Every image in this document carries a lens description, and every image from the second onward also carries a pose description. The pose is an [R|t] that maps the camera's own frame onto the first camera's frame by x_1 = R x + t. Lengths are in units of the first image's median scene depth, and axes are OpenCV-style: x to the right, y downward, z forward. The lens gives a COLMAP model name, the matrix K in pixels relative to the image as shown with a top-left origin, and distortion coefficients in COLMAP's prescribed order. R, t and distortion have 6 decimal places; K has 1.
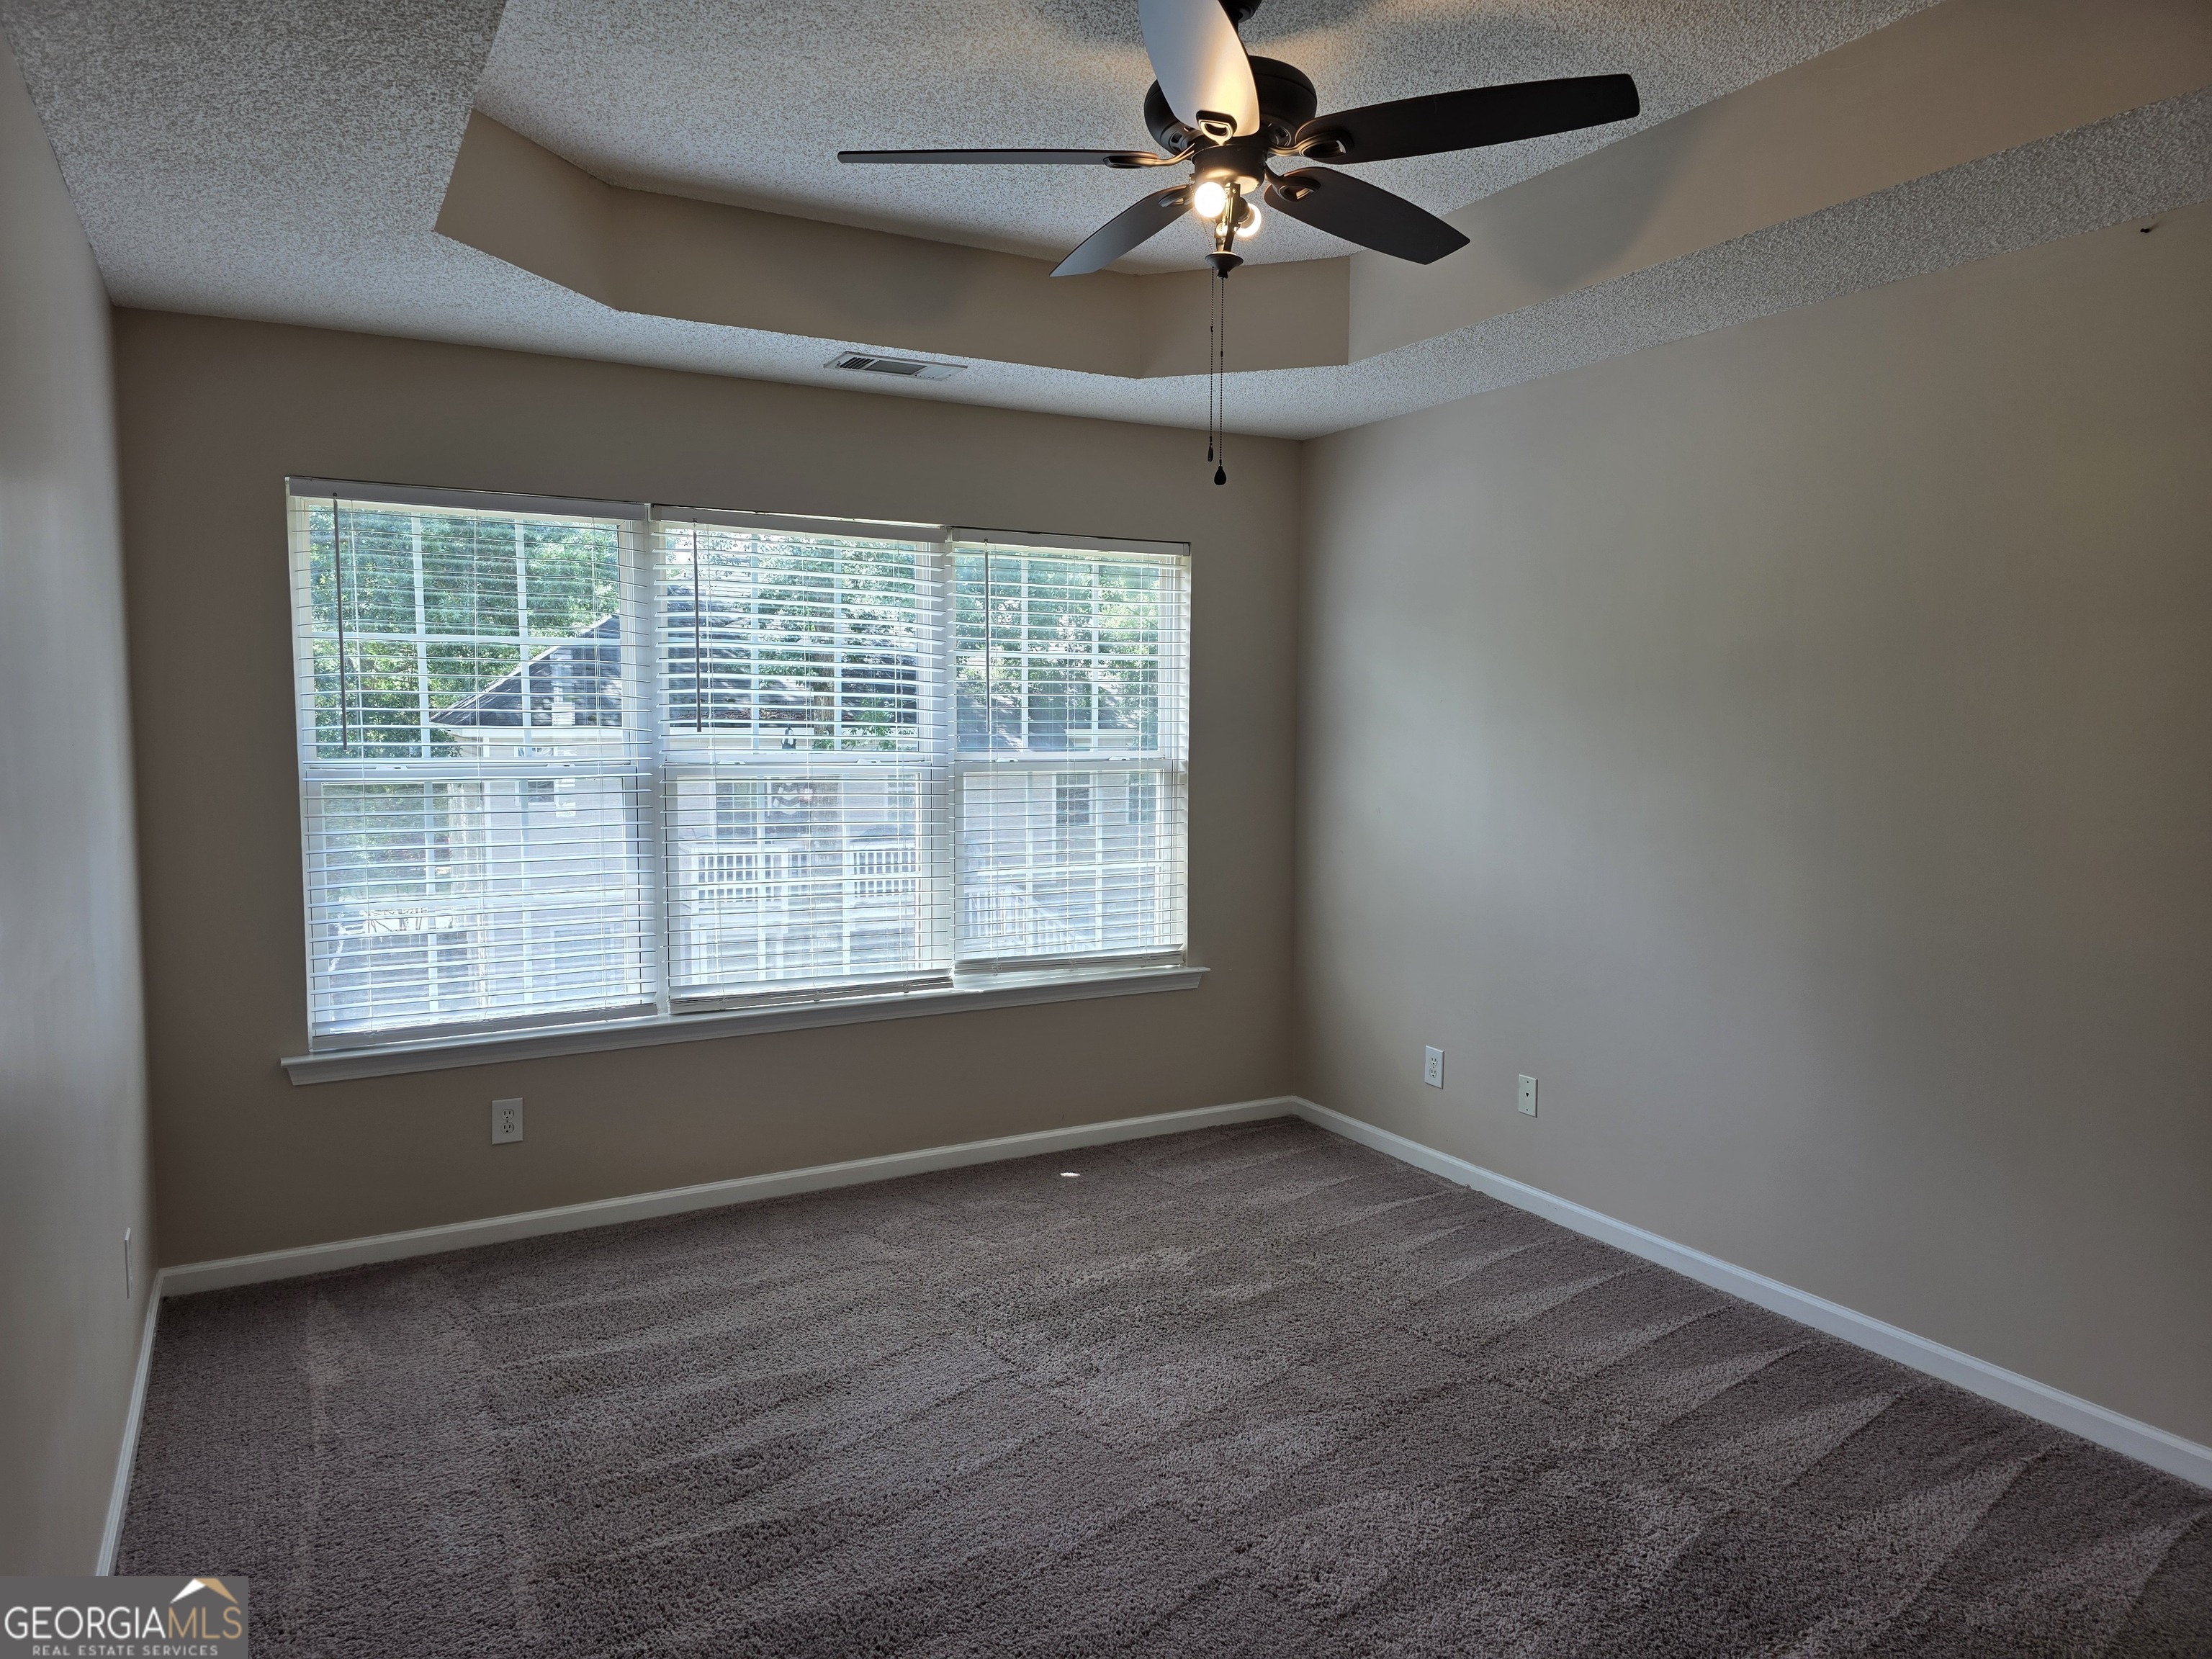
lens RADIAL K [[1487.4, 0, 1117.7], [0, 1487.4, 829.3], [0, 0, 1]] dist [0.078127, -0.077990]
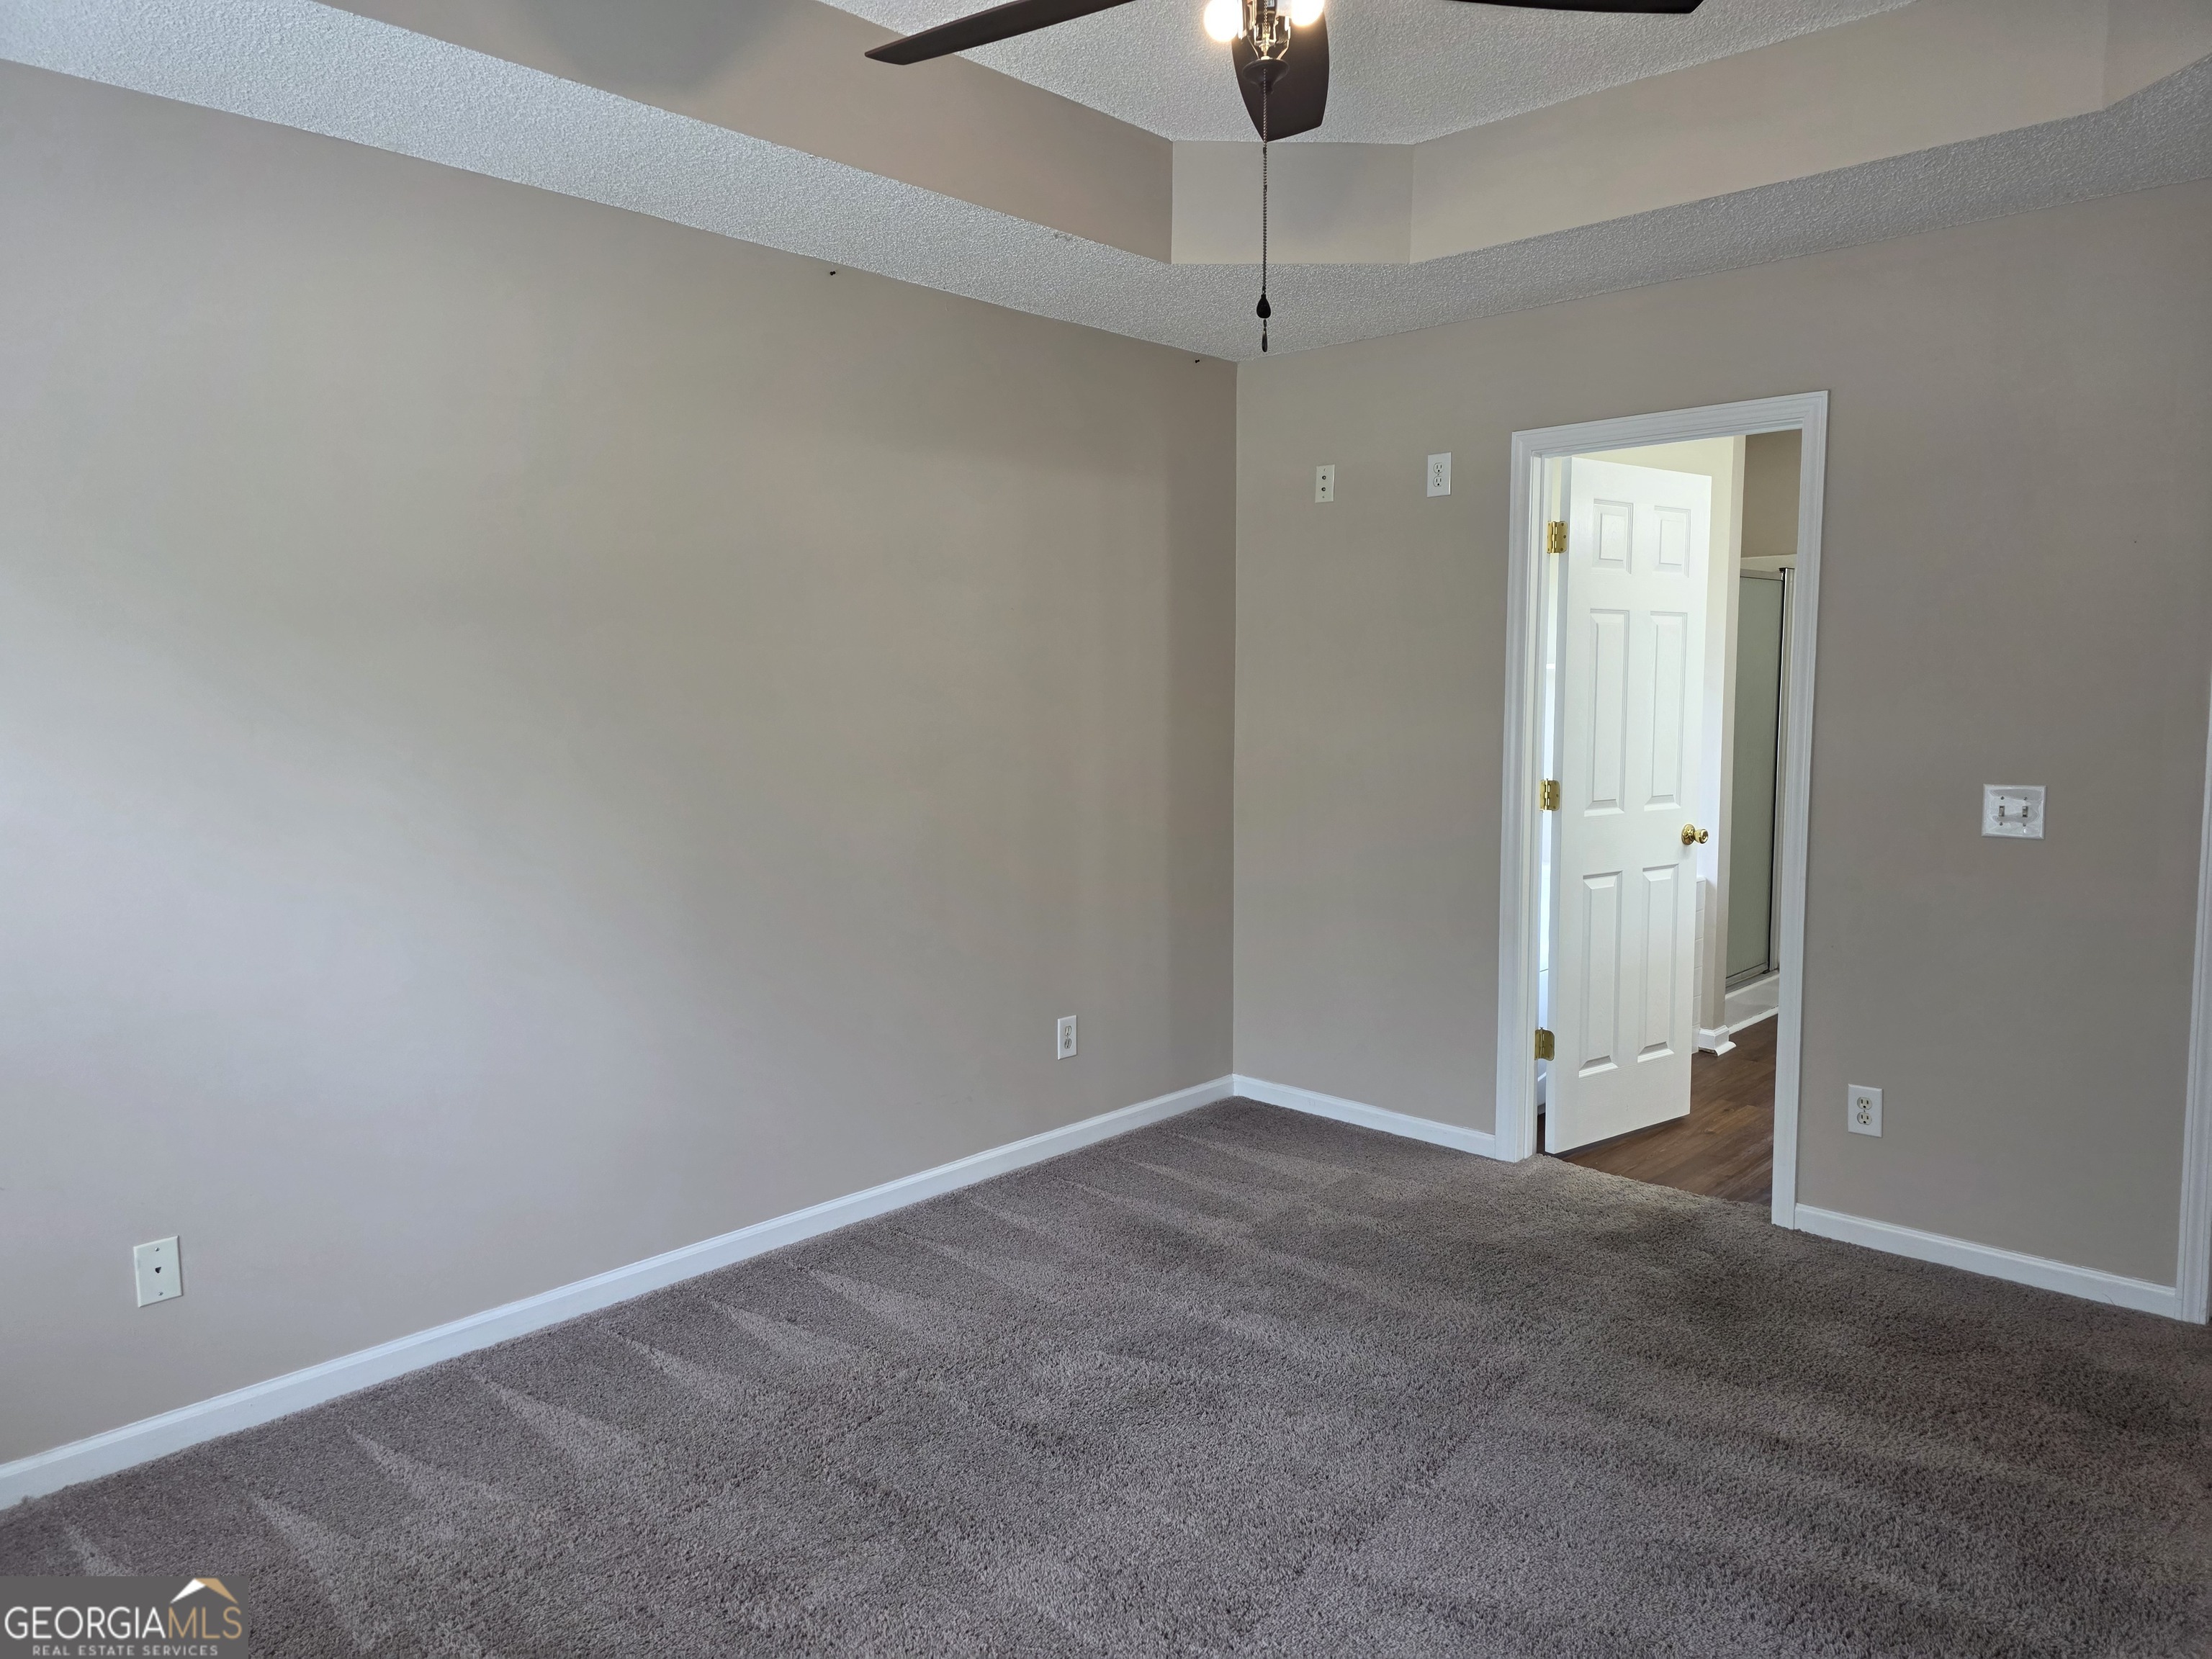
lens RADIAL K [[1487.4, 0, 1117.7], [0, 1487.4, 829.3], [0, 0, 1]] dist [0.078127, -0.077990]
pose [[-0.301336, -0.095938, 0.948679, -0.561490], [0.080218, 0.988848, 0.125480, -0.067036], [-0.950138, 0.113913, -0.290279, 1.038262]]
